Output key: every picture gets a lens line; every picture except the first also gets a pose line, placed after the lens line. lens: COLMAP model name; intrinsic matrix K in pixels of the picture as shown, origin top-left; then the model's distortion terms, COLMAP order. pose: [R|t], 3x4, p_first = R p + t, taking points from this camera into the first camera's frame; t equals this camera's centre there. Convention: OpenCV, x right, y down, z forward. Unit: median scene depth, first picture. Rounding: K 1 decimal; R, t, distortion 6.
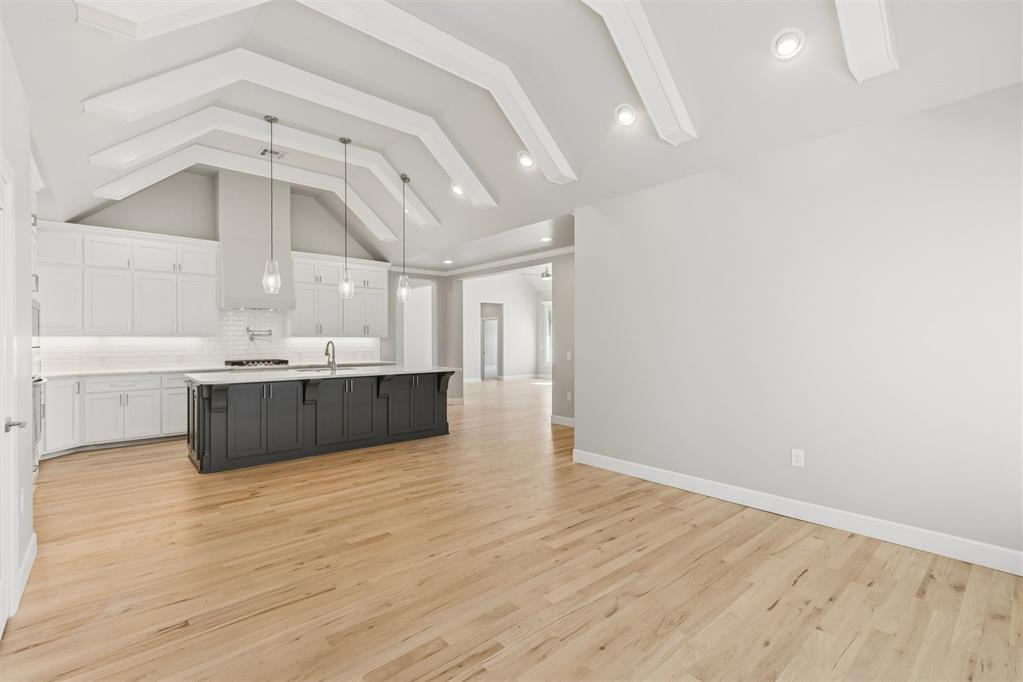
lens RADIAL K [[462.2, 0, 512.3], [0, 462.2, 341.7], [0, 0, 1]] dist [0.000733, -0.000545]
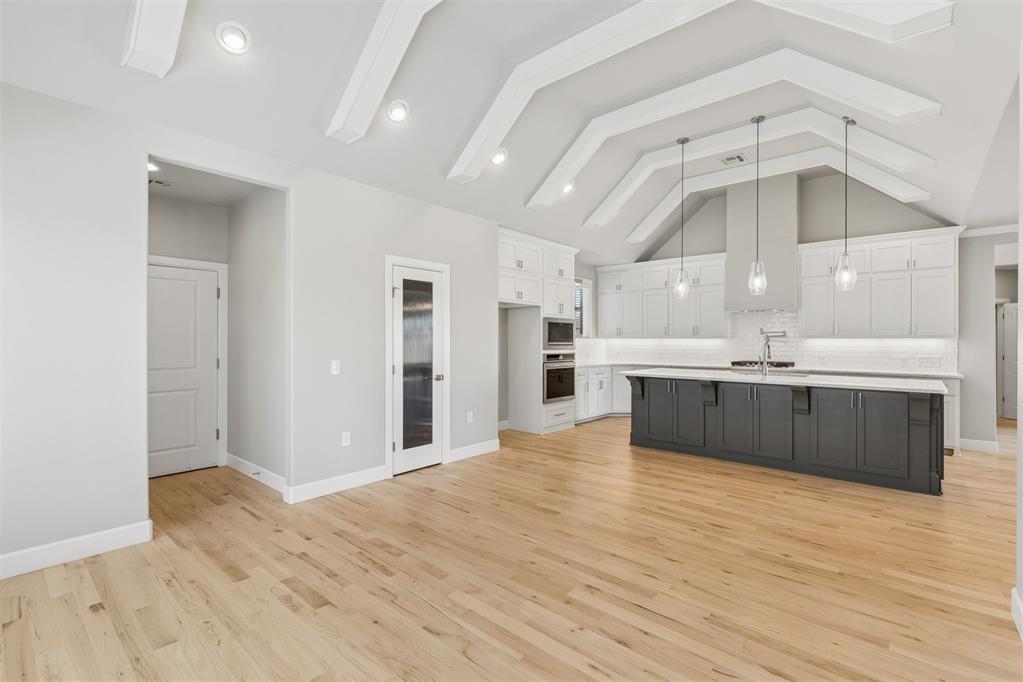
lens RADIAL K [[462.2, 0, 512.3], [0, 462.2, 341.7], [0, 0, 1]] dist [0.000733, -0.000545]
pose [[0.126626, 0.004013, -0.991942, 0.584030], [-0.007316, 0.999968, 0.003111, -0.003849], [0.991924, 0.006863, 0.126651, 0.520218]]
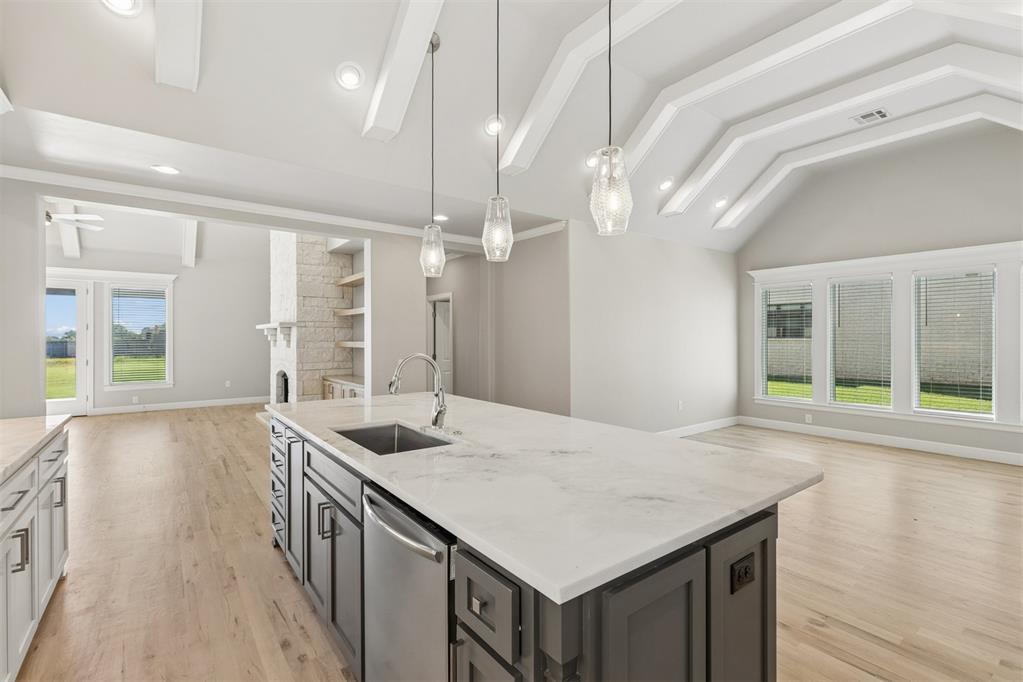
lens RADIAL K [[456.4, 0, 509.7], [0, 456.4, 337.3], [0, 0, 1]] dist [-0.000943, -0.000152]
pose [[0.070414, 0.002369, 0.997515, -1.029728], [0.006617, 0.999974, -0.002842, -0.024993], [-0.997496, 0.006801, 0.070396, 1.198638]]
